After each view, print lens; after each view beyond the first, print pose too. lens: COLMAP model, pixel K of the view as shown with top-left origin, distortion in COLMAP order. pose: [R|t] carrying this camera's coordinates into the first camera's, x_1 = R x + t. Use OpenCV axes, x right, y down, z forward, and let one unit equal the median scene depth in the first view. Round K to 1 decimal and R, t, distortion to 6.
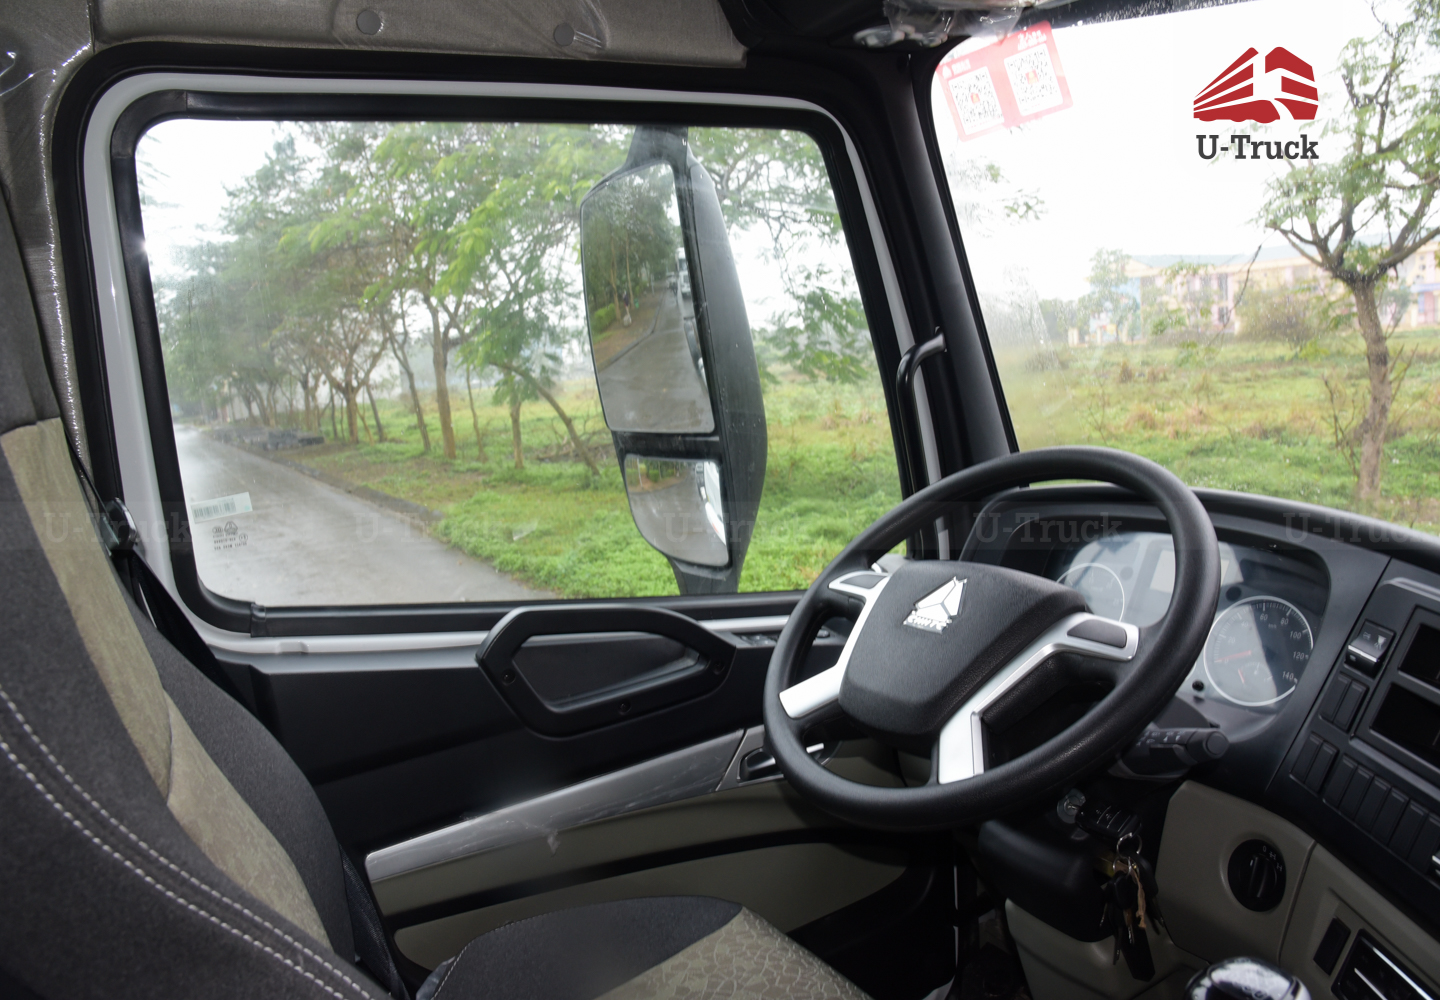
lens RADIAL K [[1007.8, 0, 723.7], [0, 1007.8, 511.9], [0, 0, 1]] dist [-0.095941, 0.039312]
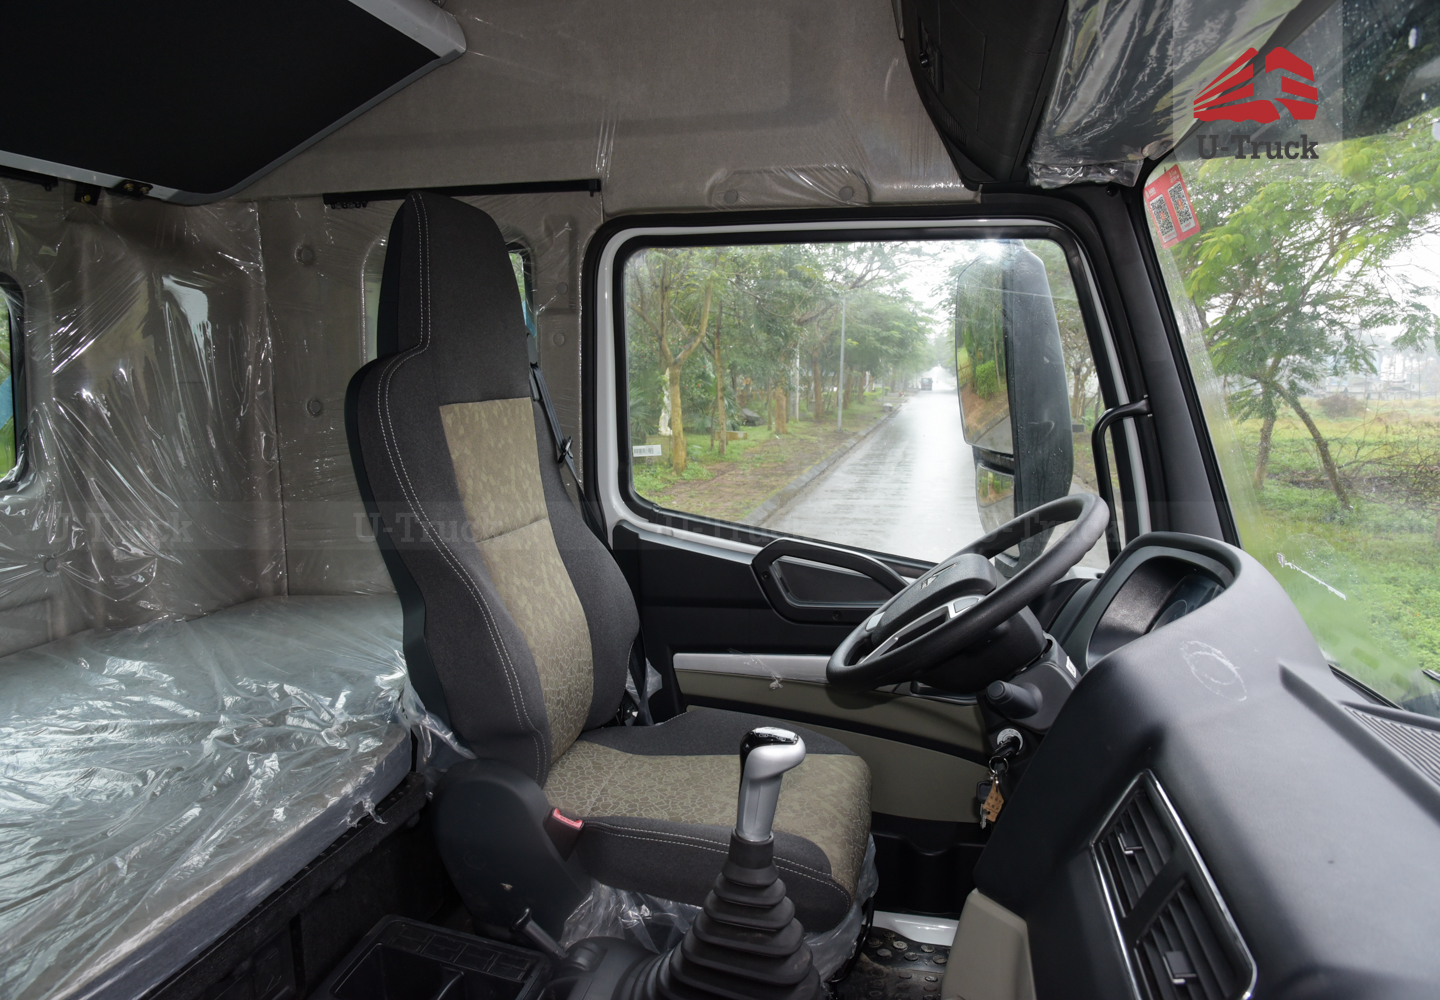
lens RADIAL K [[1007.8, 0, 719.3], [0, 1007.8, 493.0], [0, 0, 1]] dist [-0.095941, 0.039312]
pose [[0.731873, 0.165192, -0.661115, 0.815726], [-0.172511, 0.983484, 0.054766, -0.049459], [0.659243, 0.073968, 0.748283, -0.317804]]
